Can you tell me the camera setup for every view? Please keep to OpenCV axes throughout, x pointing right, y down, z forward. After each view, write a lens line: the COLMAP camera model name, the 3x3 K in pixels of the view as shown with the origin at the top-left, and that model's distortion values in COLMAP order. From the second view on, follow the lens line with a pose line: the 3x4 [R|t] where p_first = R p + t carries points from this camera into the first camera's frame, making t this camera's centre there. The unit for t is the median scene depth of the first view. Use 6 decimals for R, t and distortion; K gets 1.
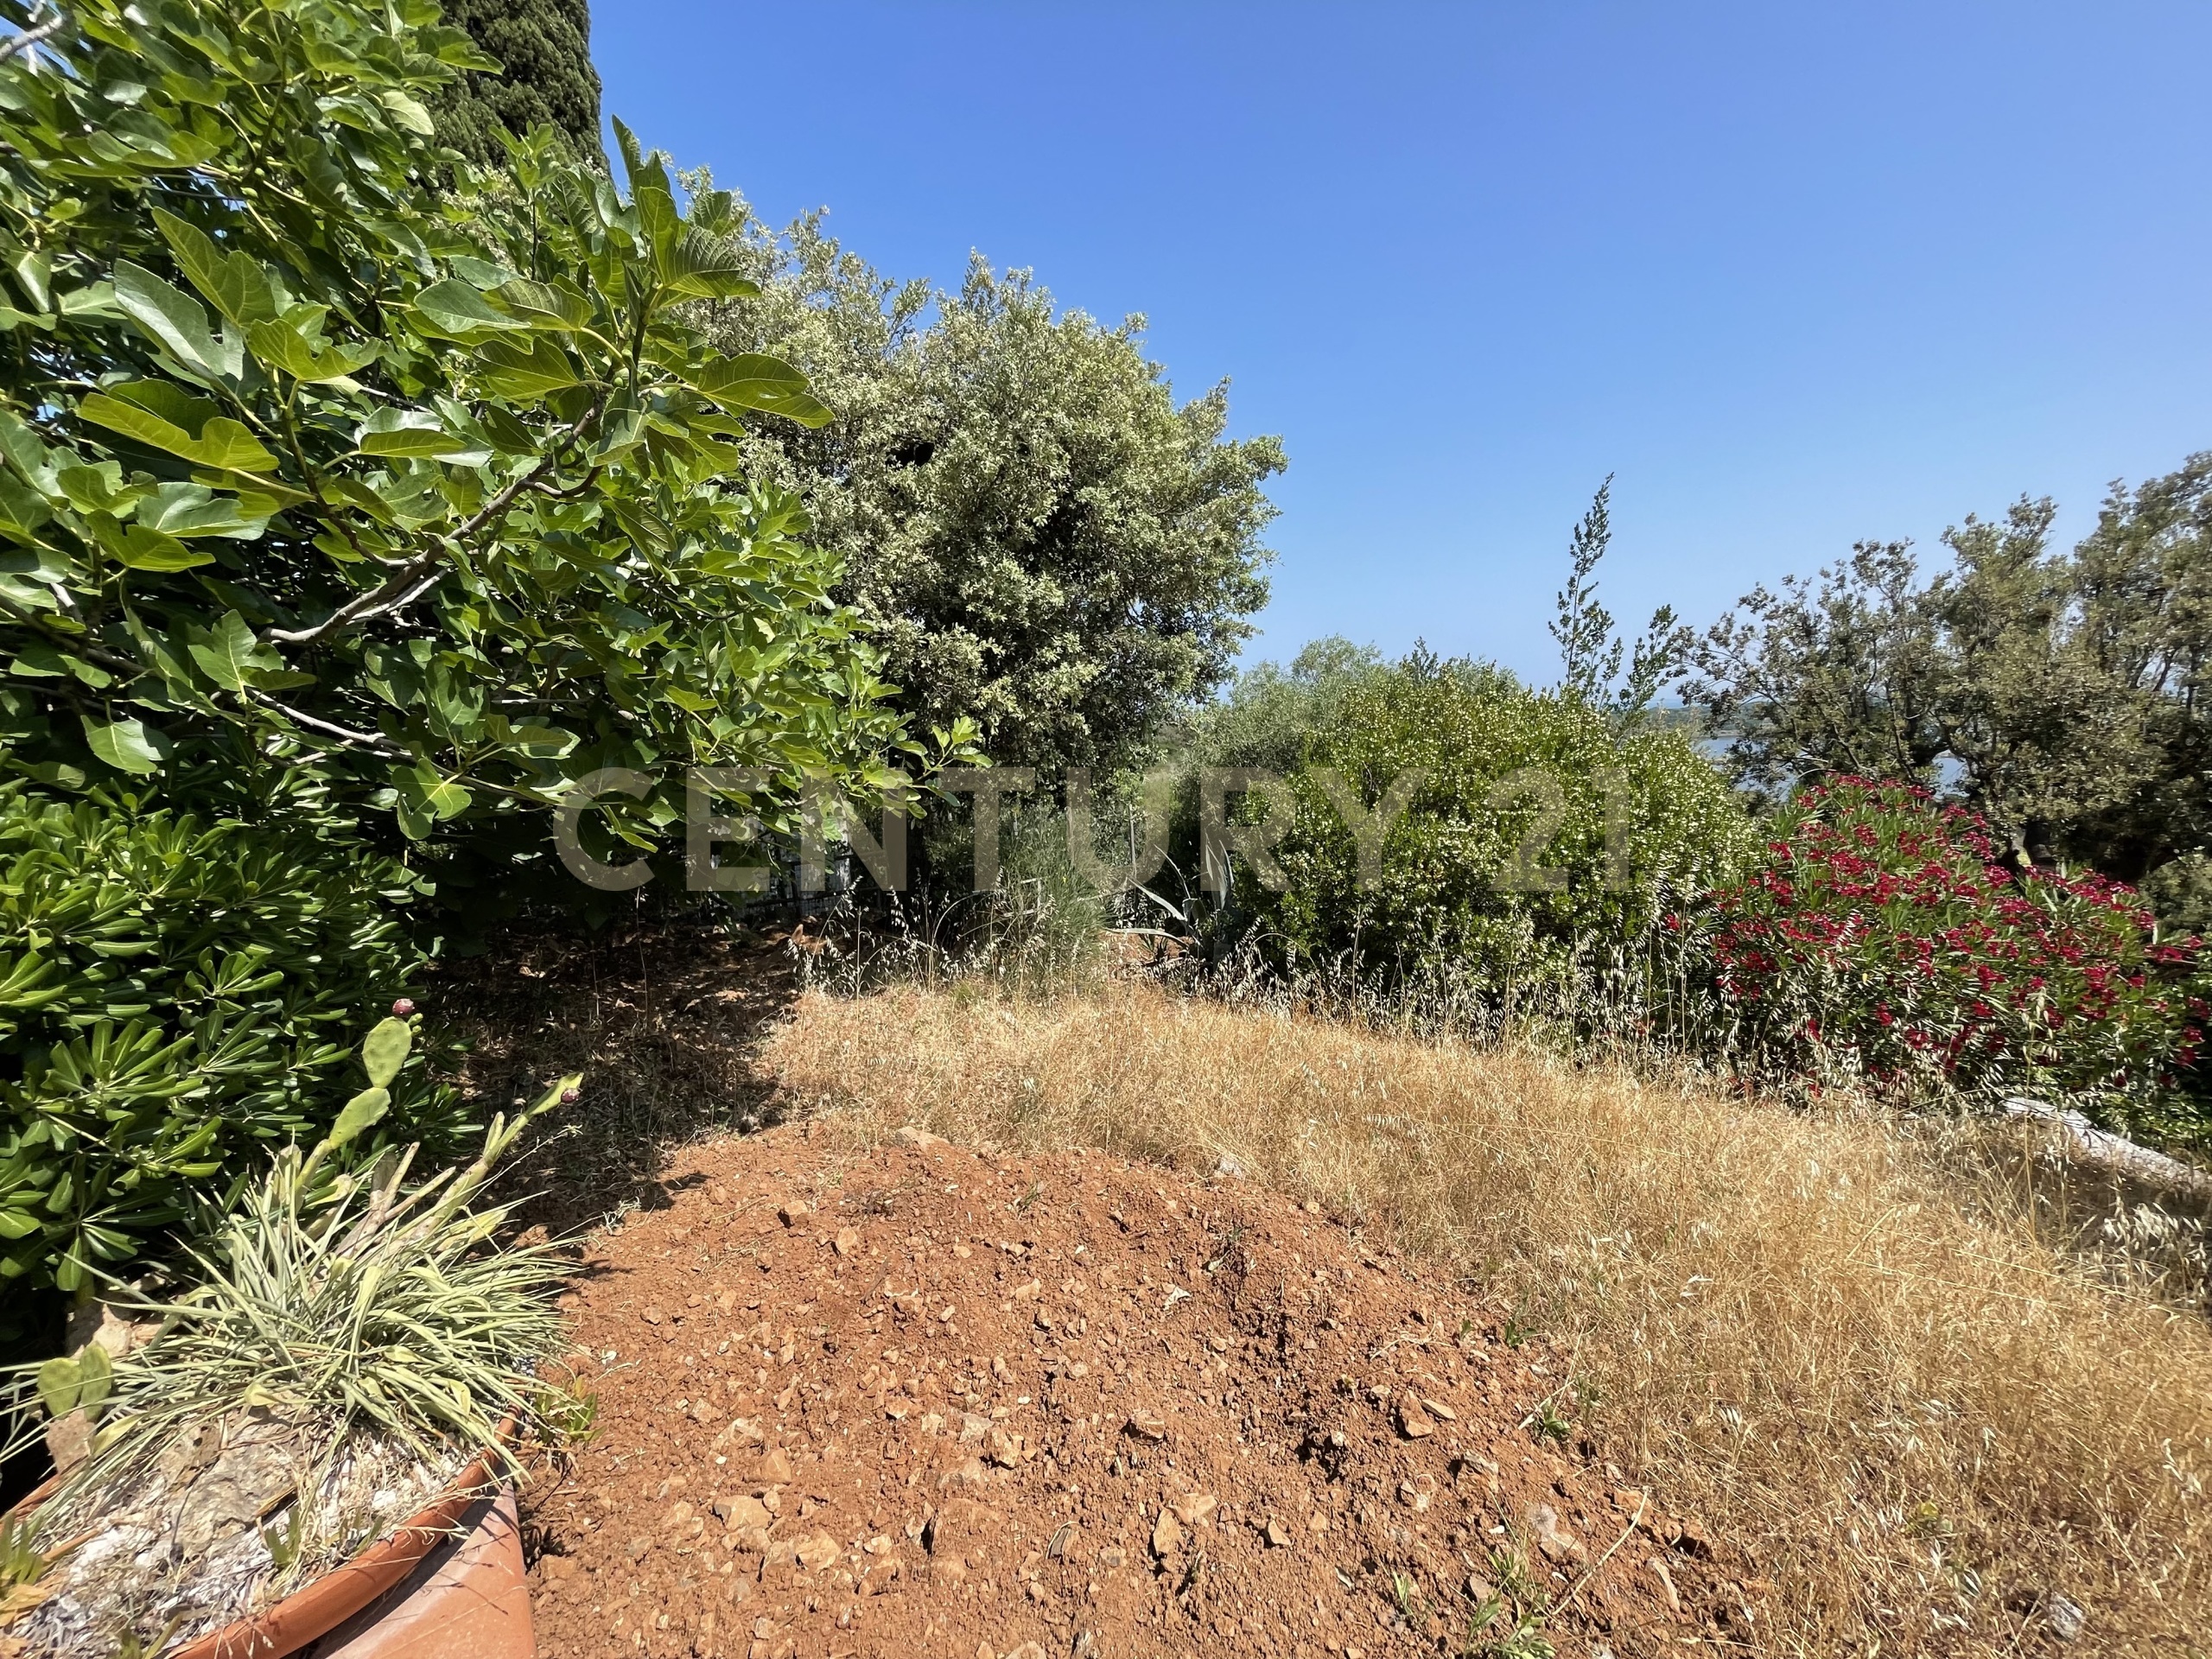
lens RADIAL K [[876.5, 0, 1106.0], [0, 876.5, 829.5], [0, 0, 1]] dist [-0.022609, 0.009177]
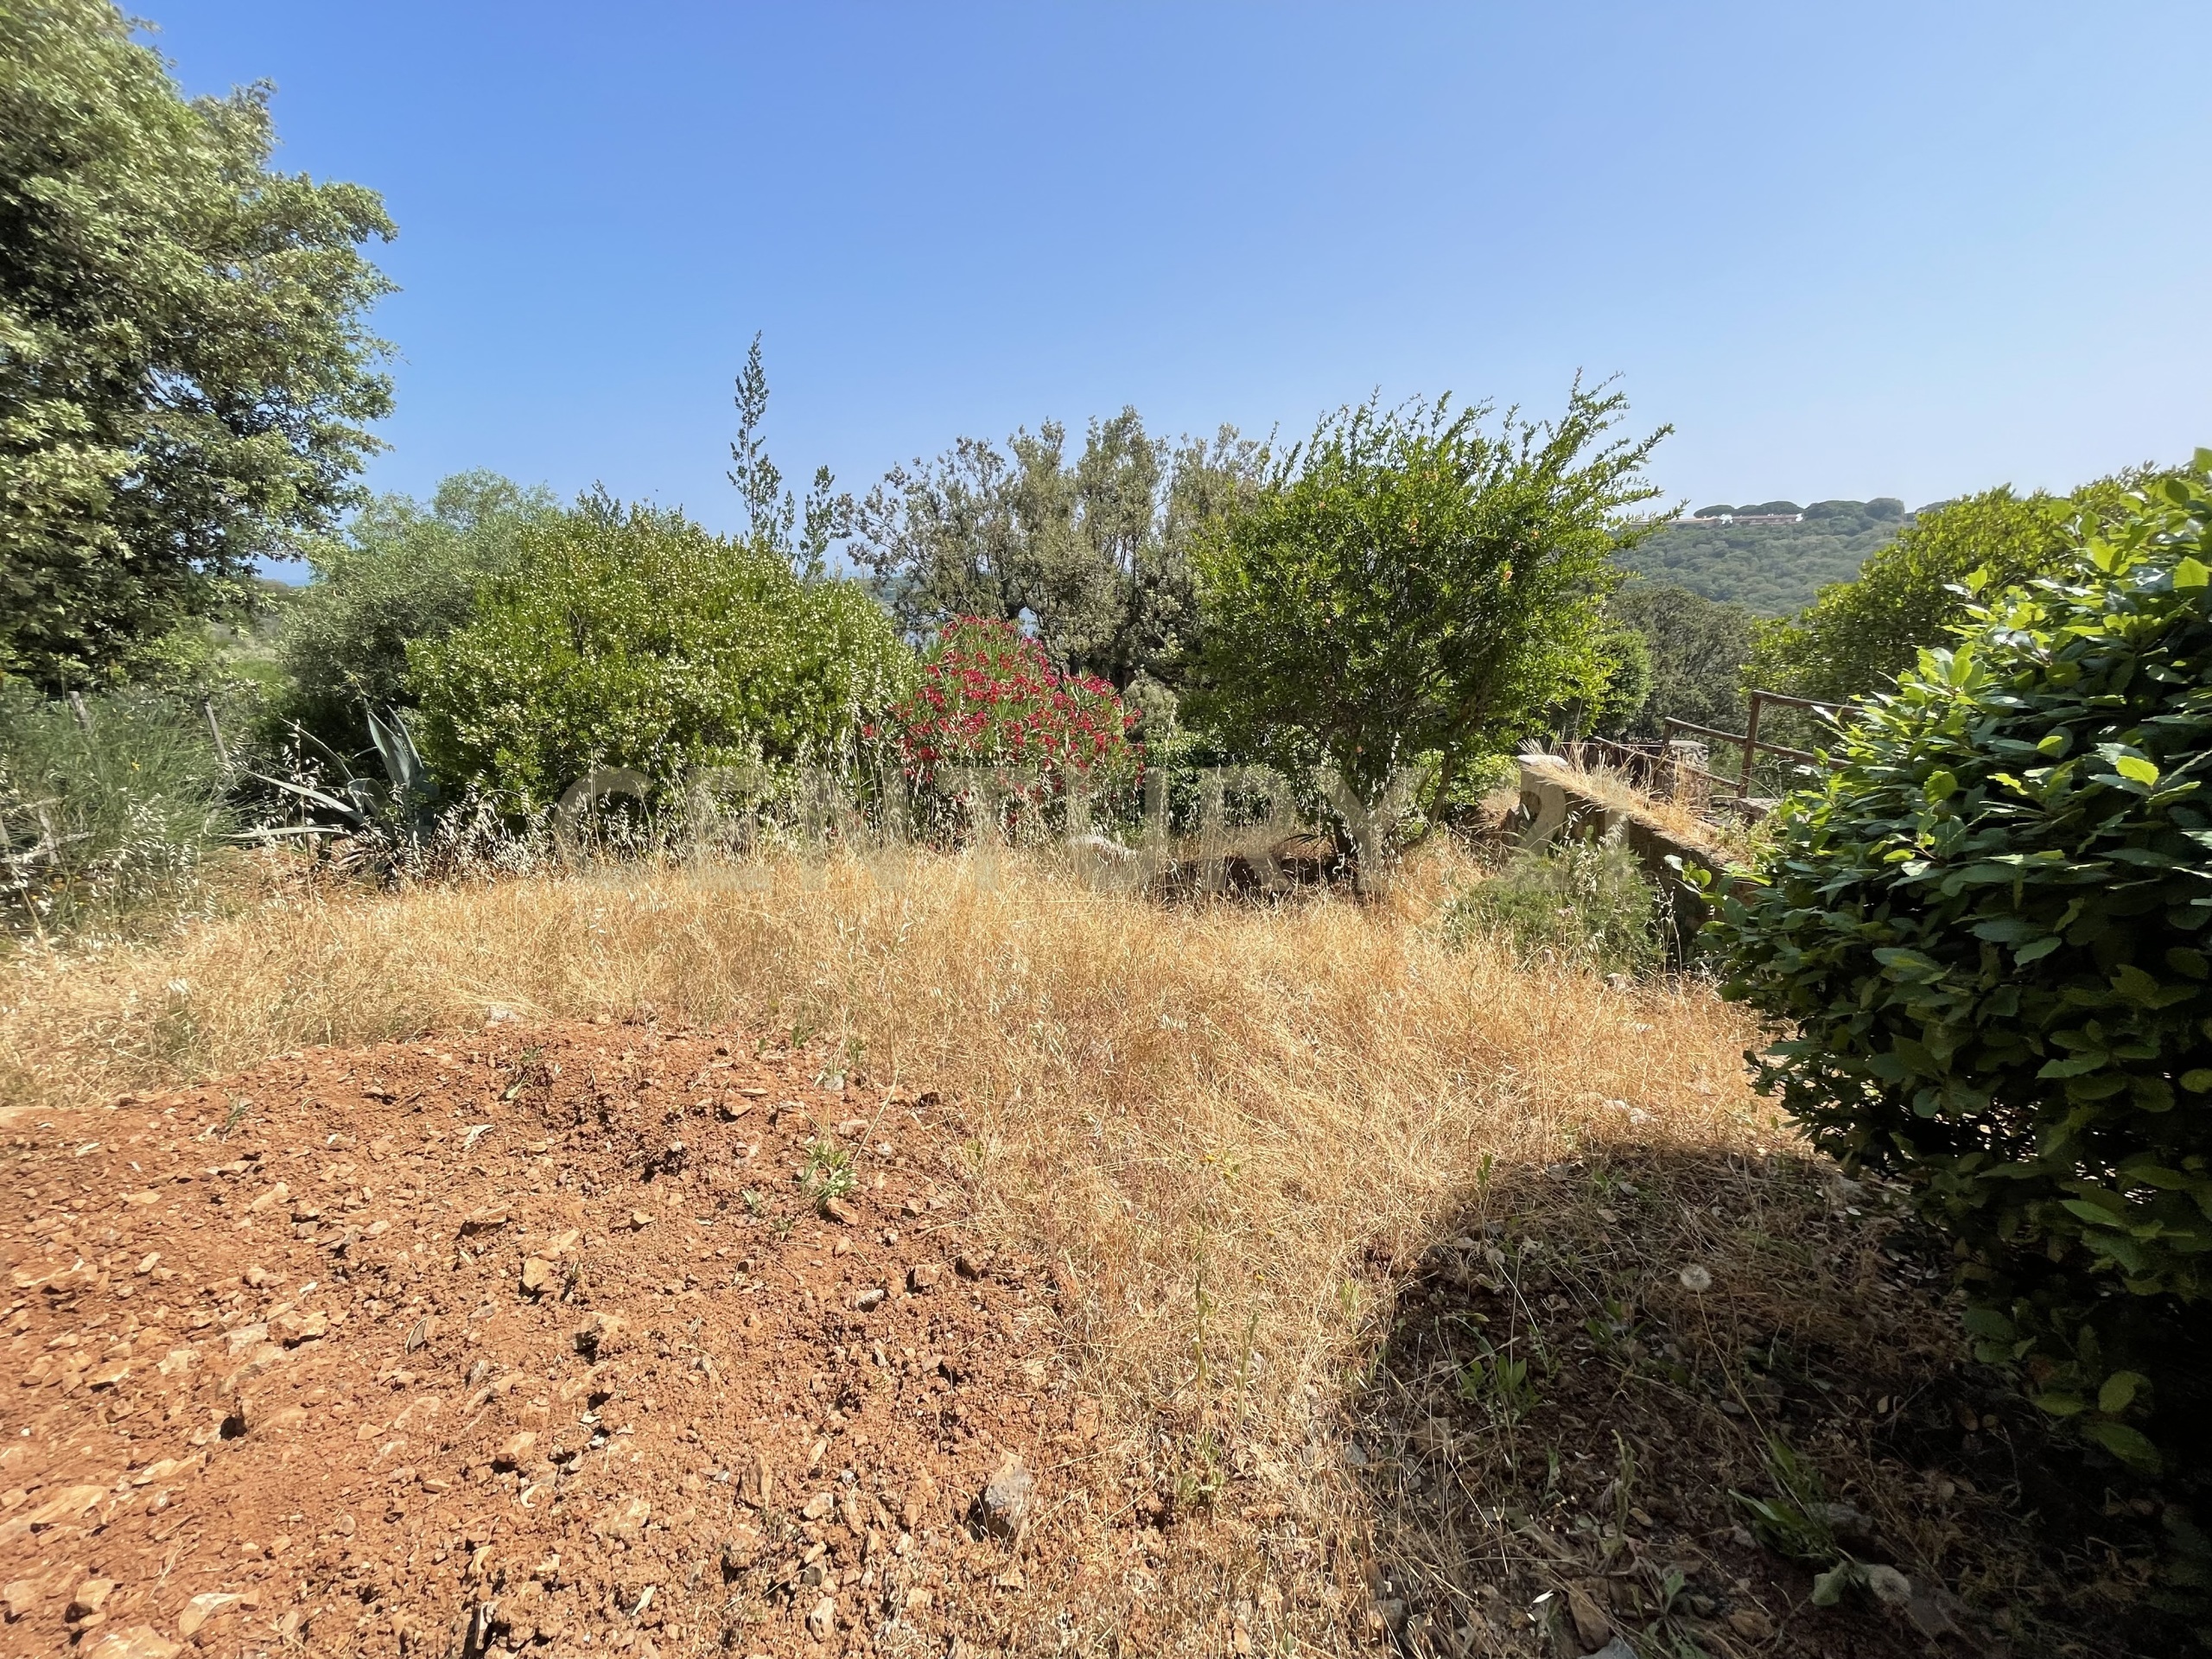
lens RADIAL K [[879.4, 0, 1104.9], [0, 879.4, 838.2], [0, 0, 1]] dist [0.007352, -0.003063]
pose [[0.662555, -0.186491, 0.725425, -0.062379], [0.079308, 0.980531, 0.179638, 0.051173], [-0.744802, -0.061488, 0.664446, -0.094862]]
